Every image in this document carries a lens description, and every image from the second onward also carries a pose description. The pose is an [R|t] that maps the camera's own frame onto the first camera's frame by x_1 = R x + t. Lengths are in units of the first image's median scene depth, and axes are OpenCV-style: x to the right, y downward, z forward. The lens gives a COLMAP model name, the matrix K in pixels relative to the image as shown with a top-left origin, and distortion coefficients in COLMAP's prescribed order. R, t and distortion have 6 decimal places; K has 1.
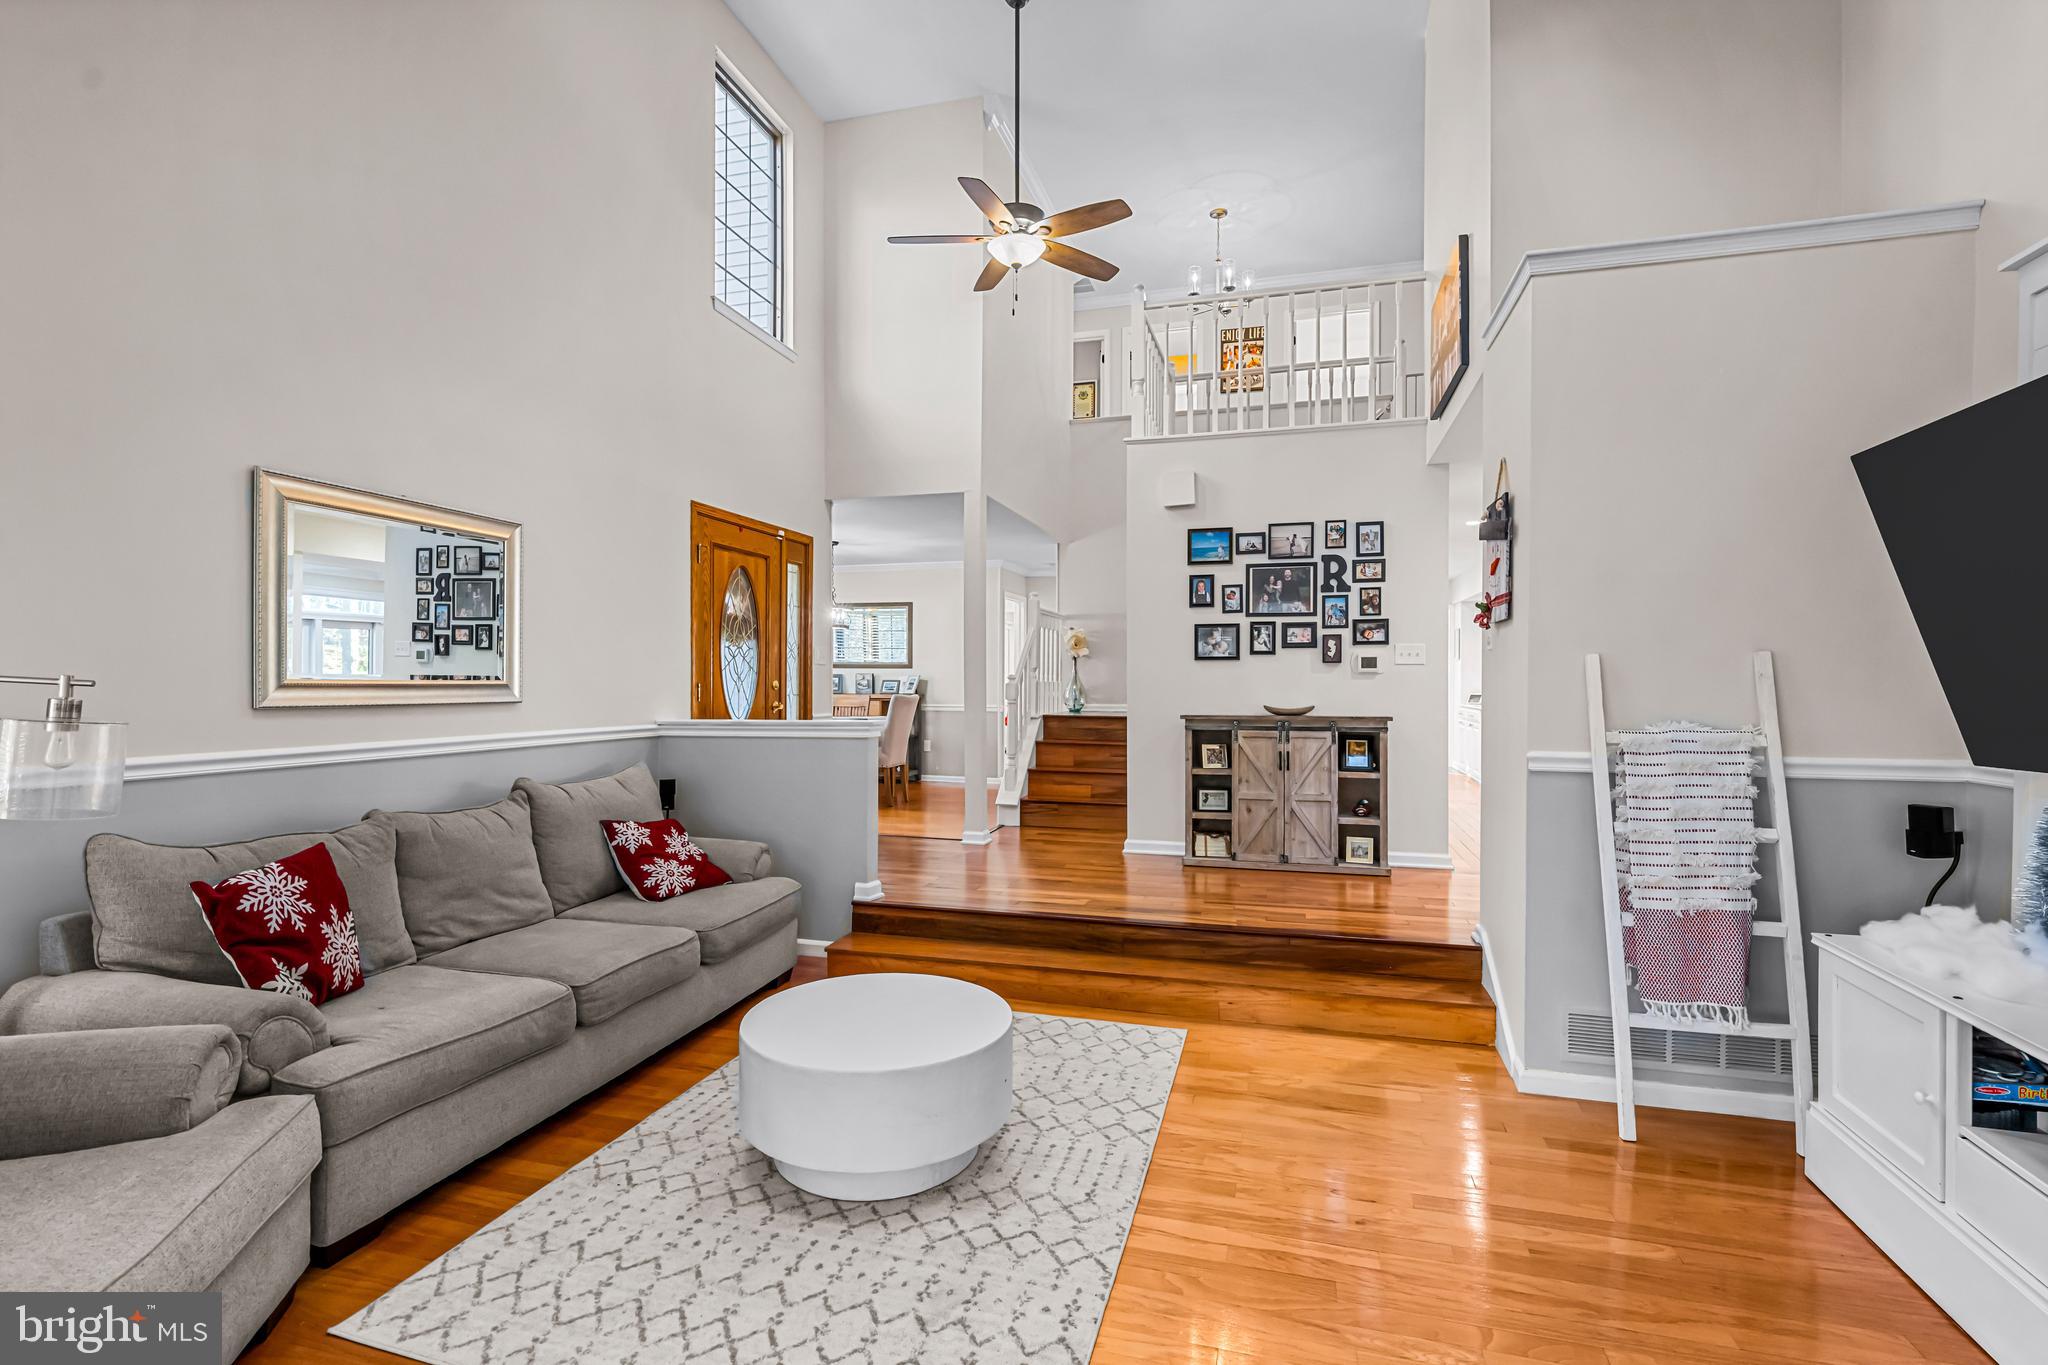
lens RADIAL K [[936.1, 0, 1031.0], [0, 936.1, 678.0], [0, 0, 1]] dist [-0.000988, -0.000076]
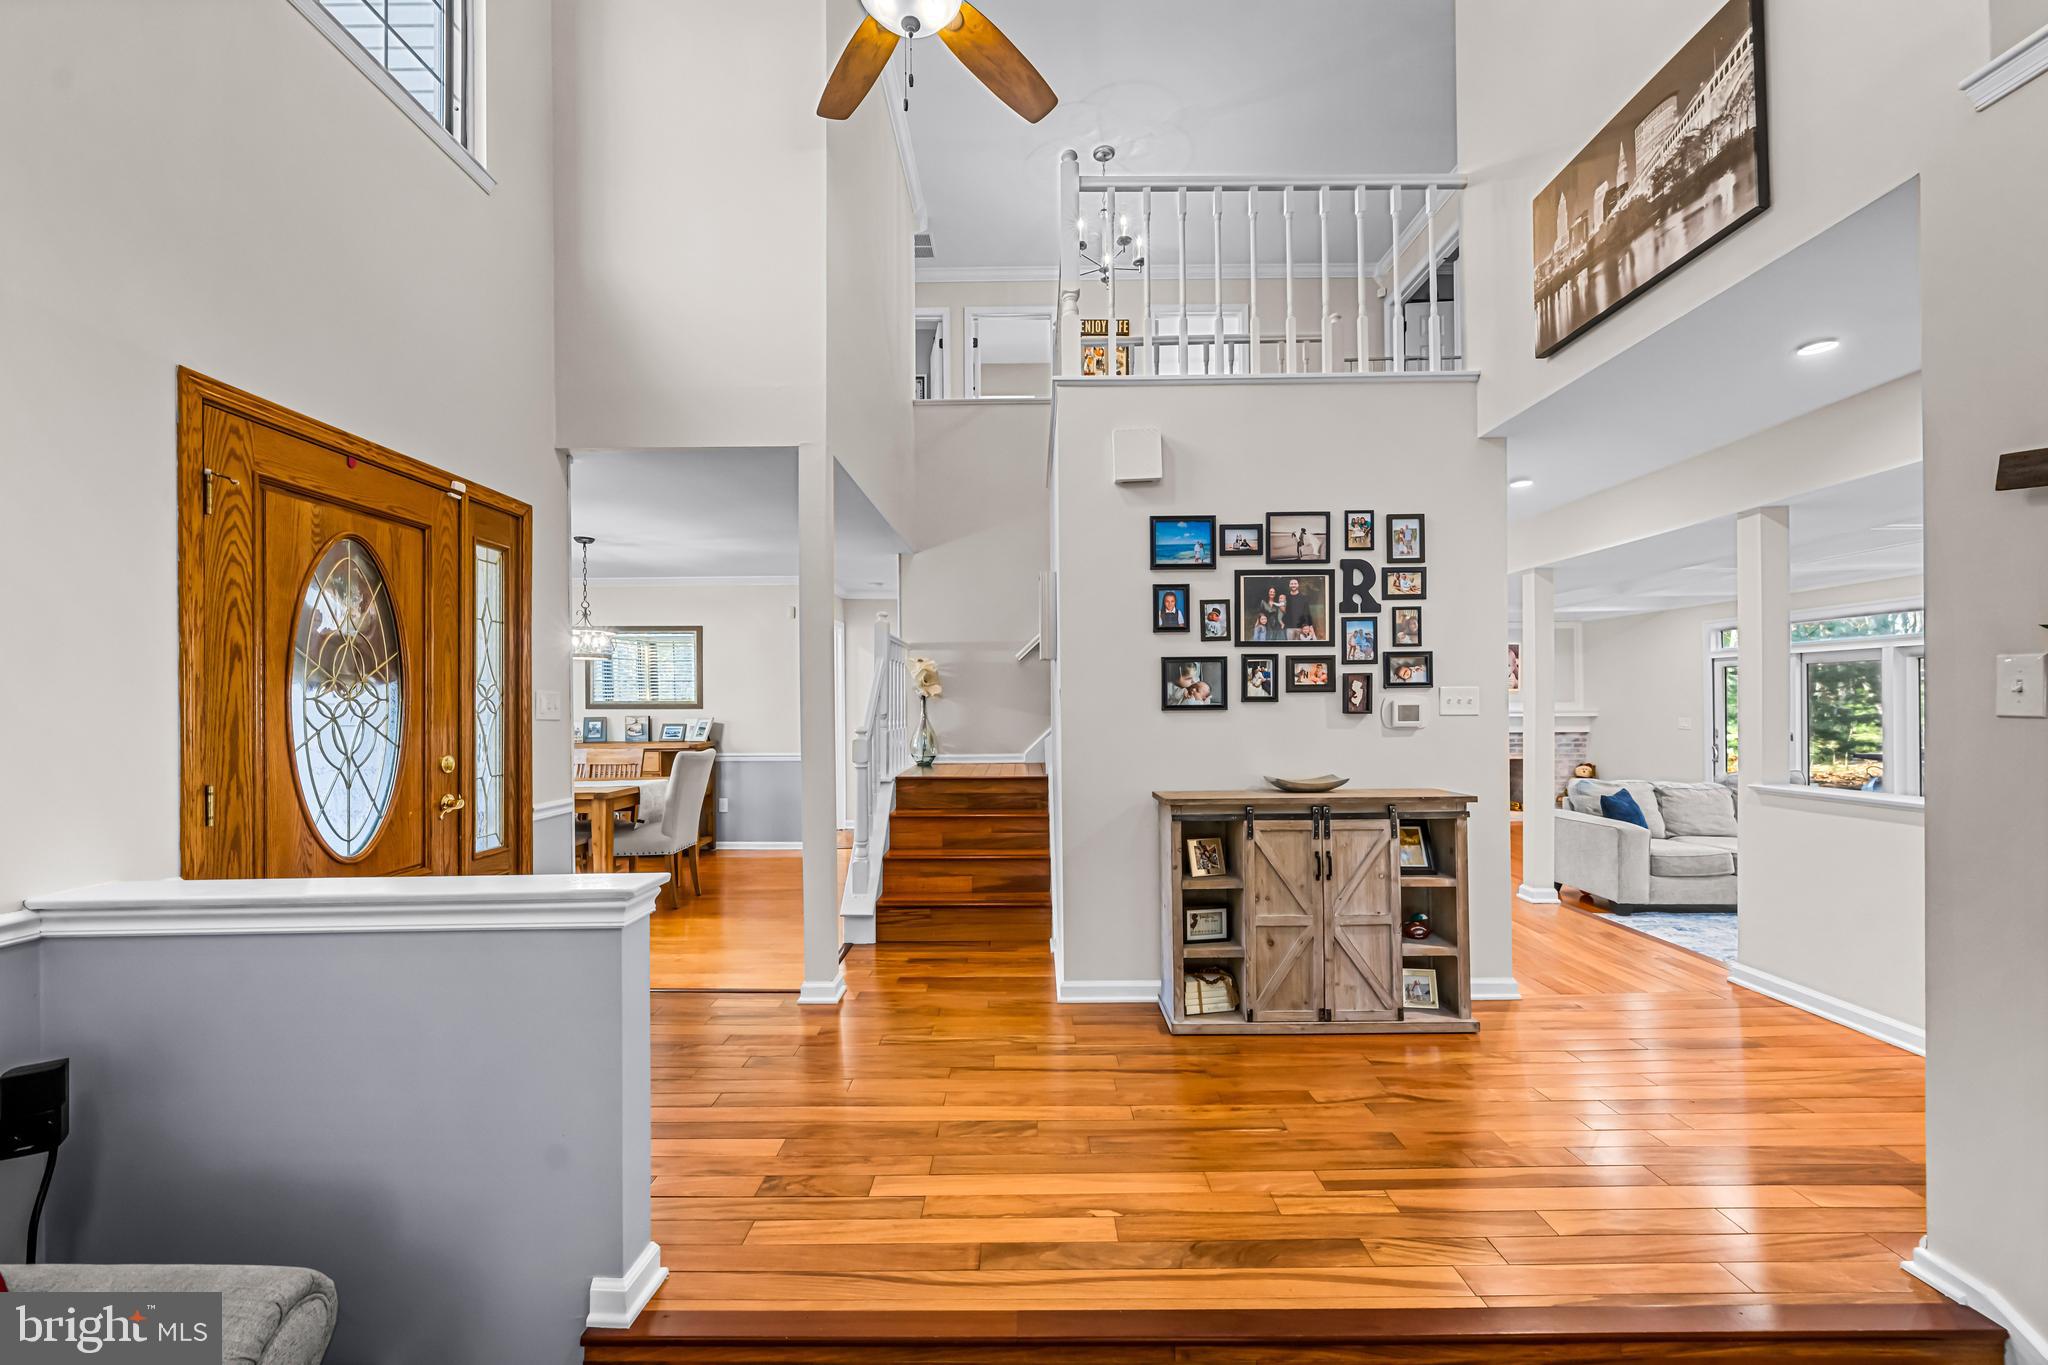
lens RADIAL K [[797.1, 0, 1026.4], [0, 797.1, 699.2], [0, 0, 1]] dist [-0.004990, -0.000062]
pose [[0.963946, -0.007995, 0.265979, -0.072250], [0.008428, 0.999964, -0.000485, -0.027843], [-0.265966, 0.002709, 0.963979, 0.471625]]
